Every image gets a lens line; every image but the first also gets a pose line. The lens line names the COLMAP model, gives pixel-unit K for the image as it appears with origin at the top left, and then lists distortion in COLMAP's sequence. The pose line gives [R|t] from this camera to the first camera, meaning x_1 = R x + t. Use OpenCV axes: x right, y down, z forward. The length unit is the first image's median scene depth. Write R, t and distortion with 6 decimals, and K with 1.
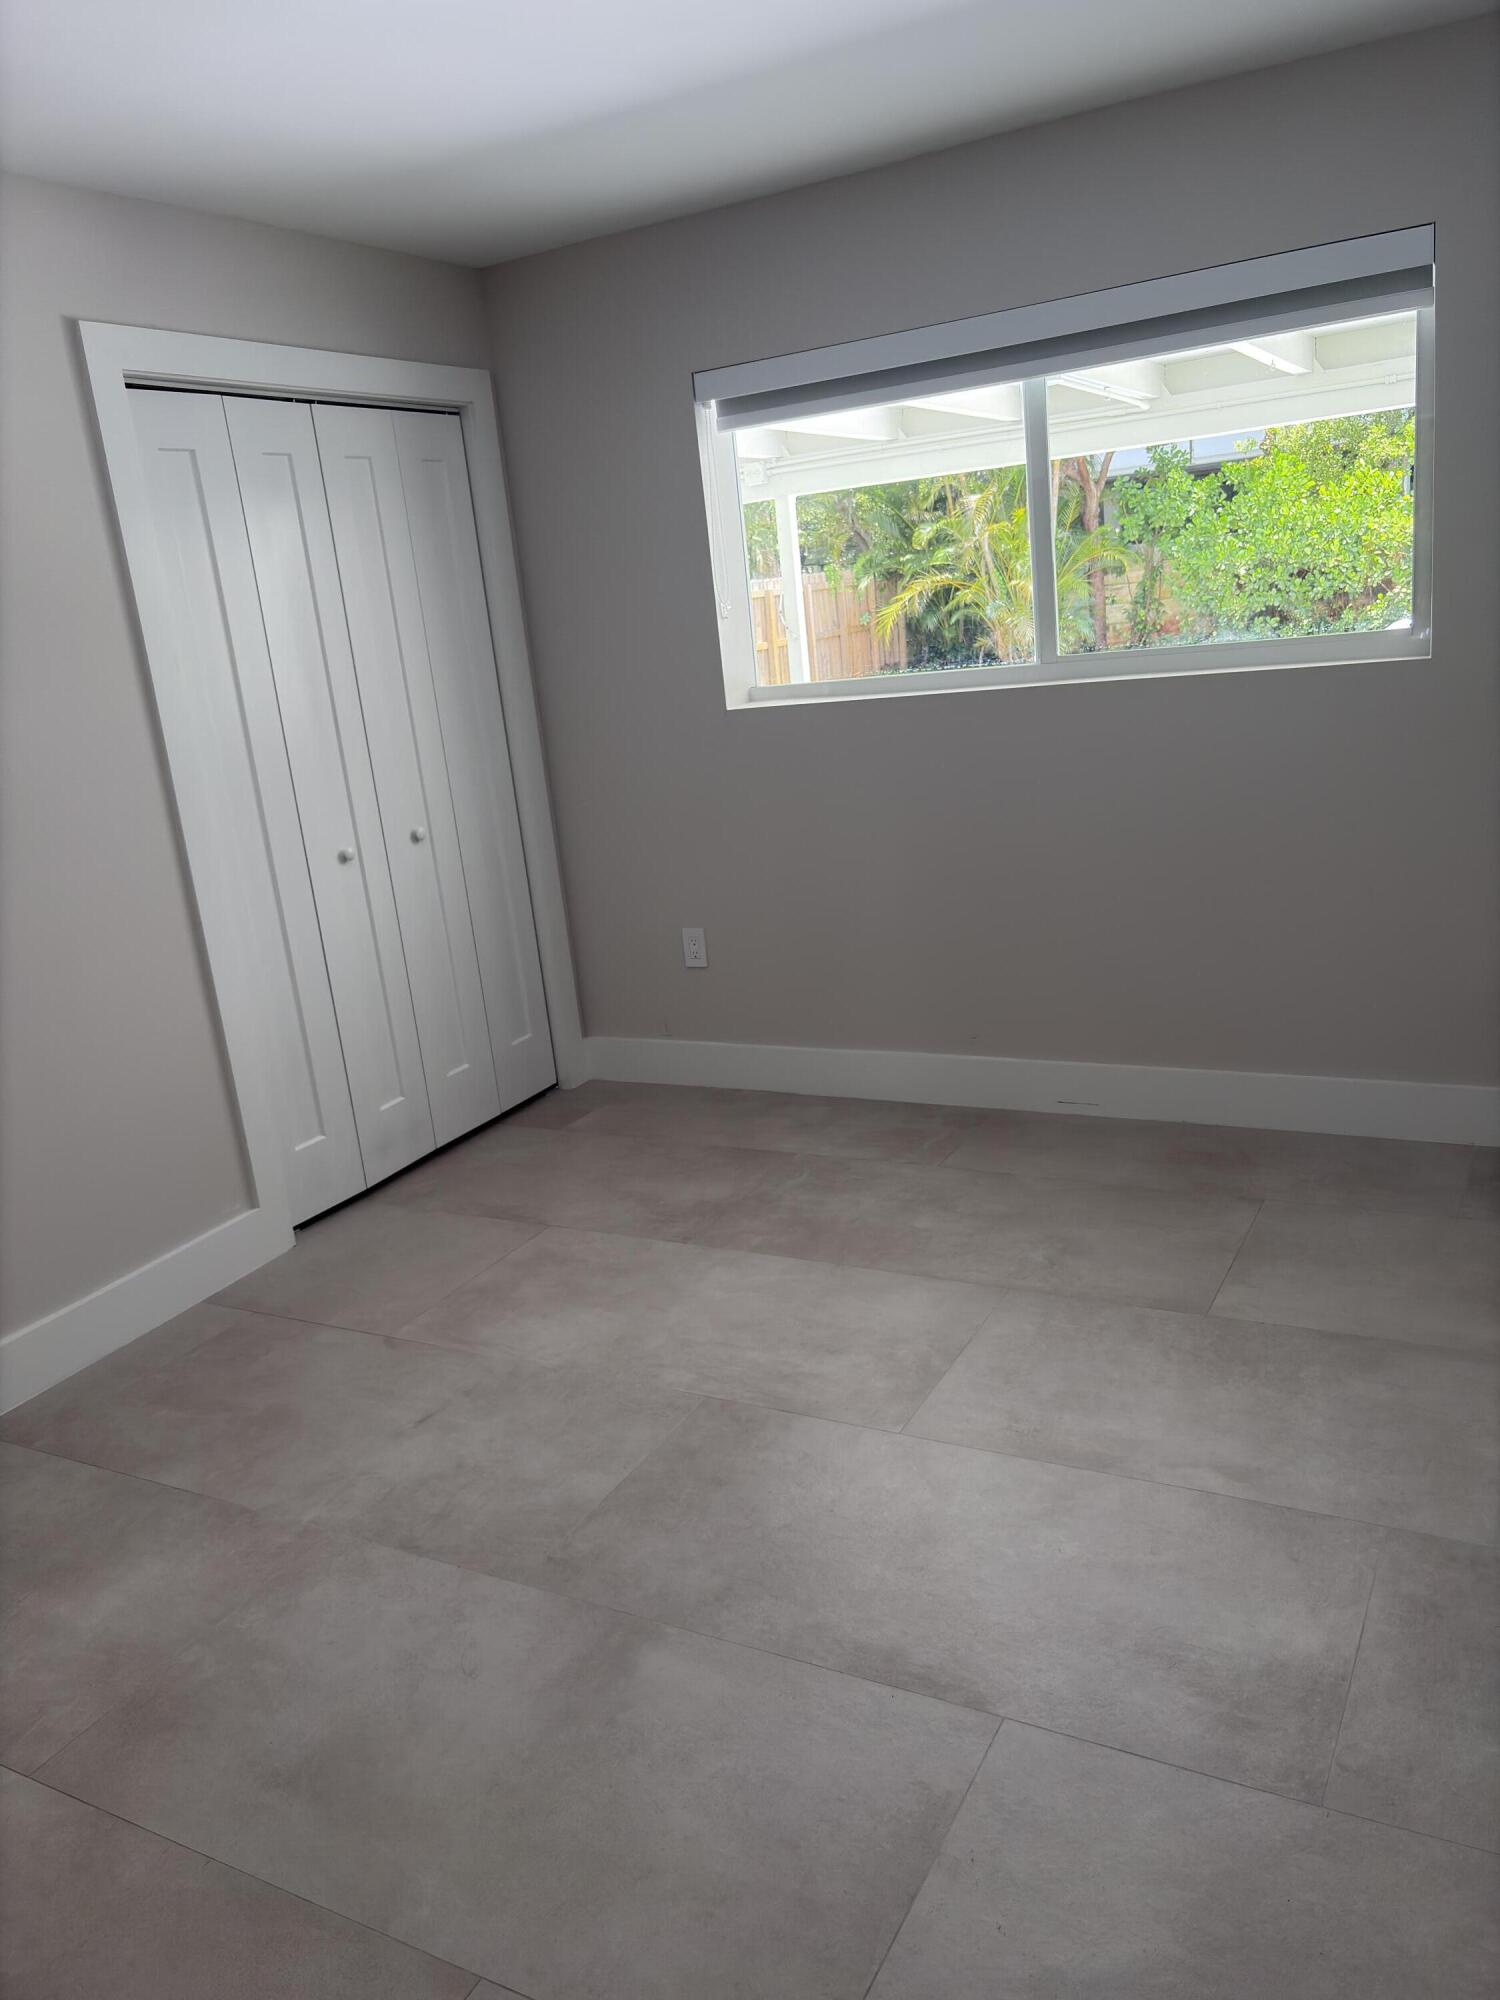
lens RADIAL K [[1506.8, 0, 750.0], [0, 1506.8, 1000.0], [0, 0, 1]] dist [0.020486, -0.014446]
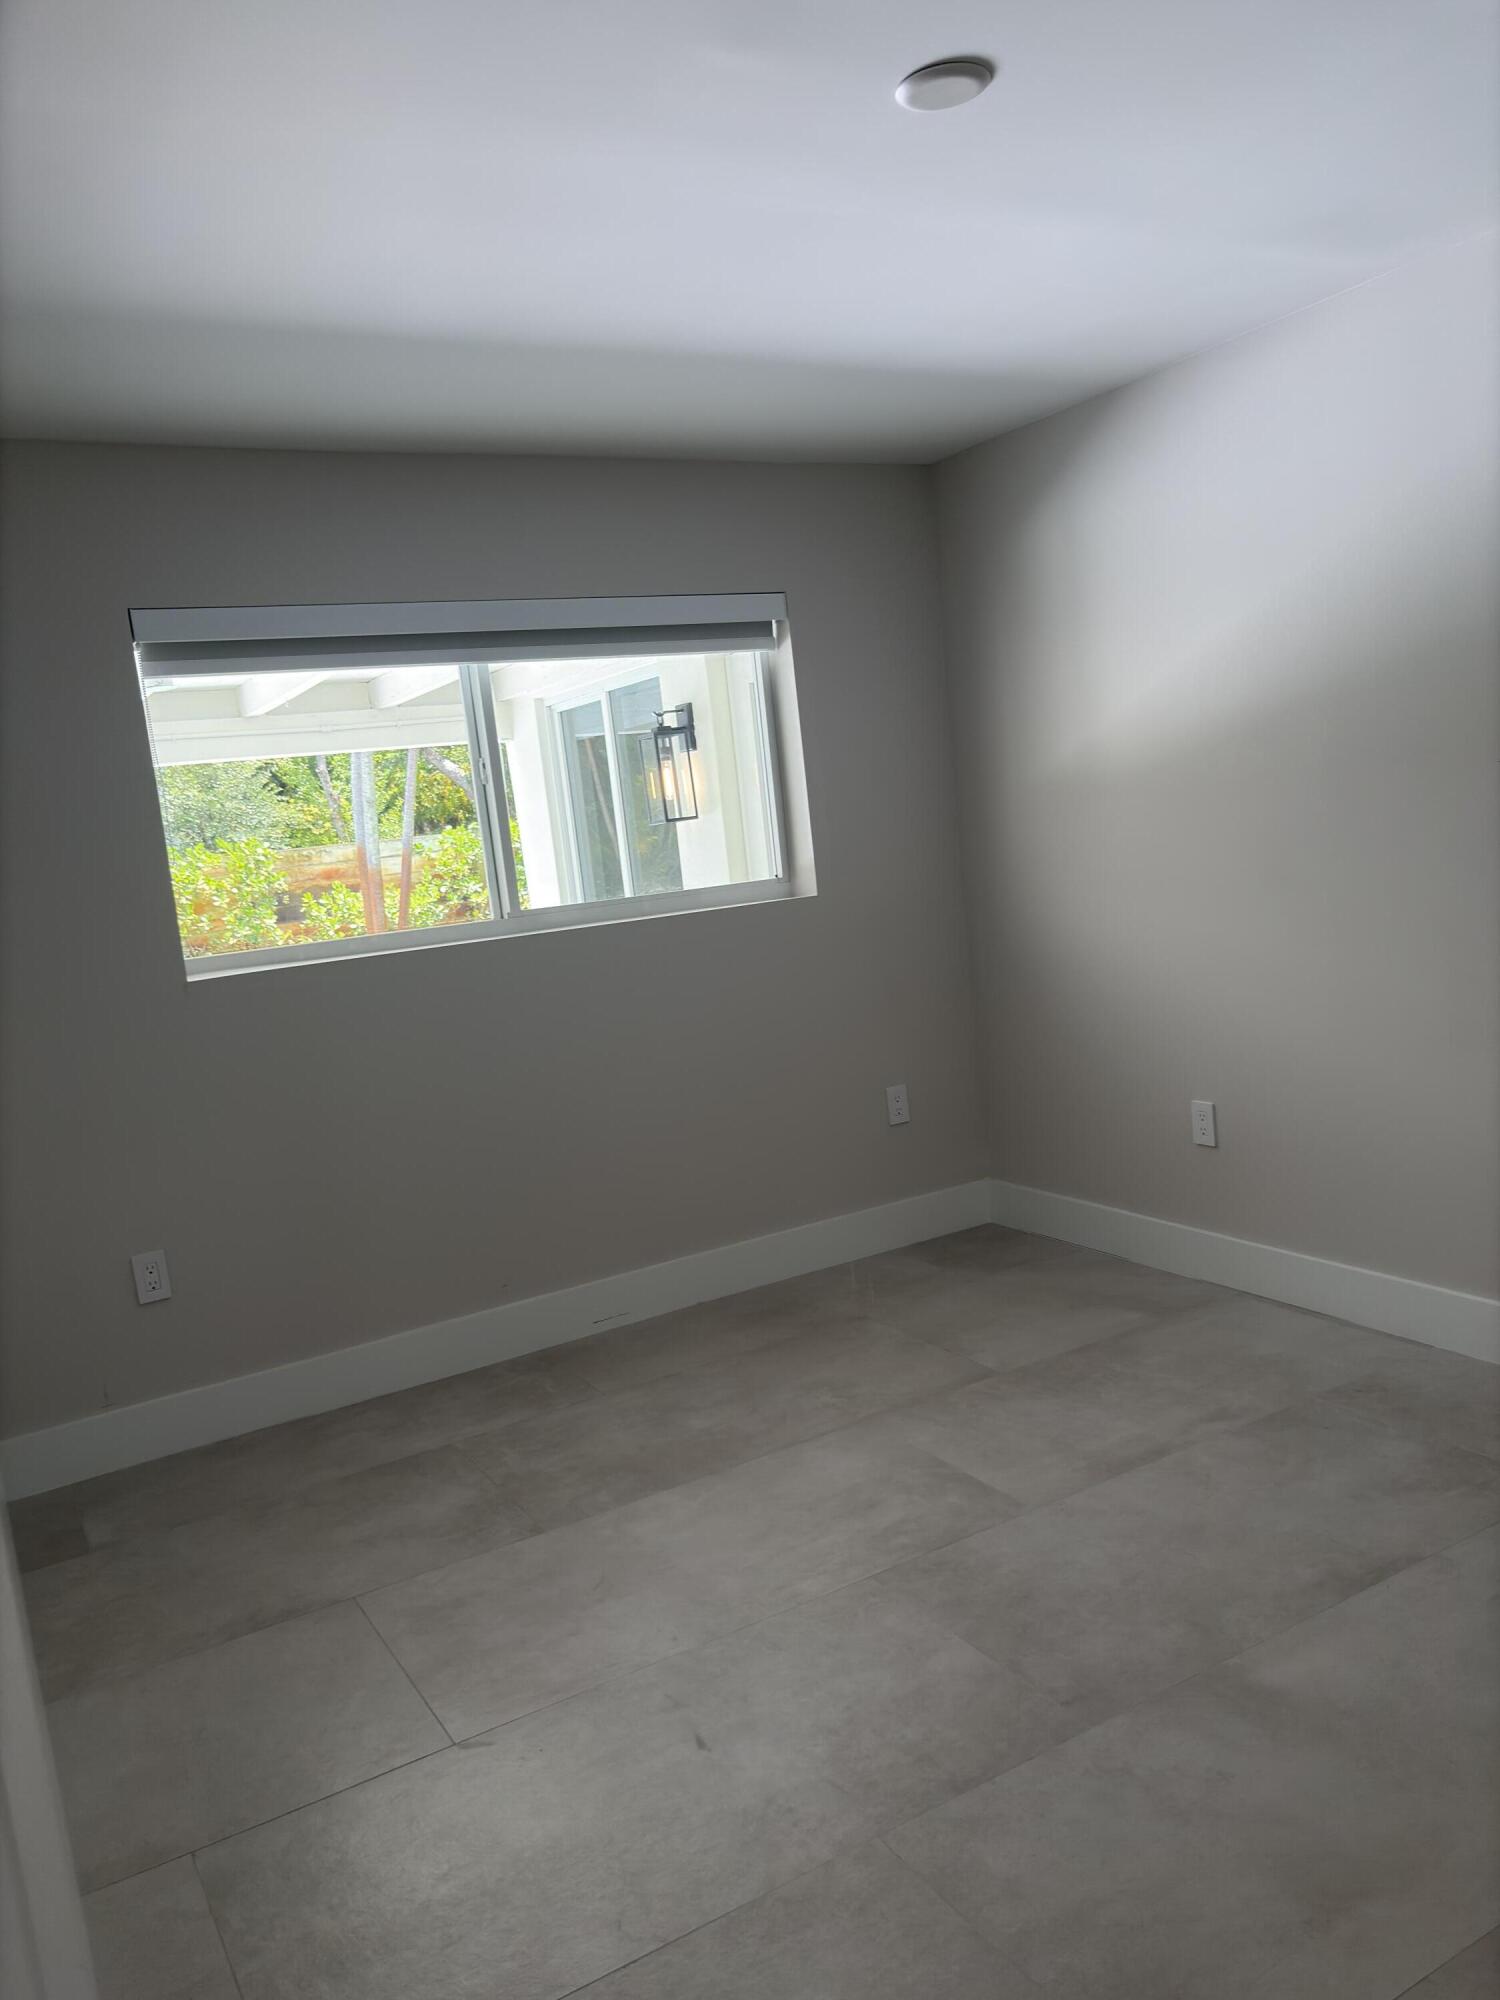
lens RADIAL K [[1506.8, 0, 750.0], [0, 1506.8, 1000.0], [0, 0, 1]] dist [0.020486, -0.014446]
pose [[0.528048, -0.054417, 0.847469, -0.684625], [0.267556, 0.957781, -0.105211, -0.008935], [-0.805965, 0.282302, 0.520314, 0.352592]]
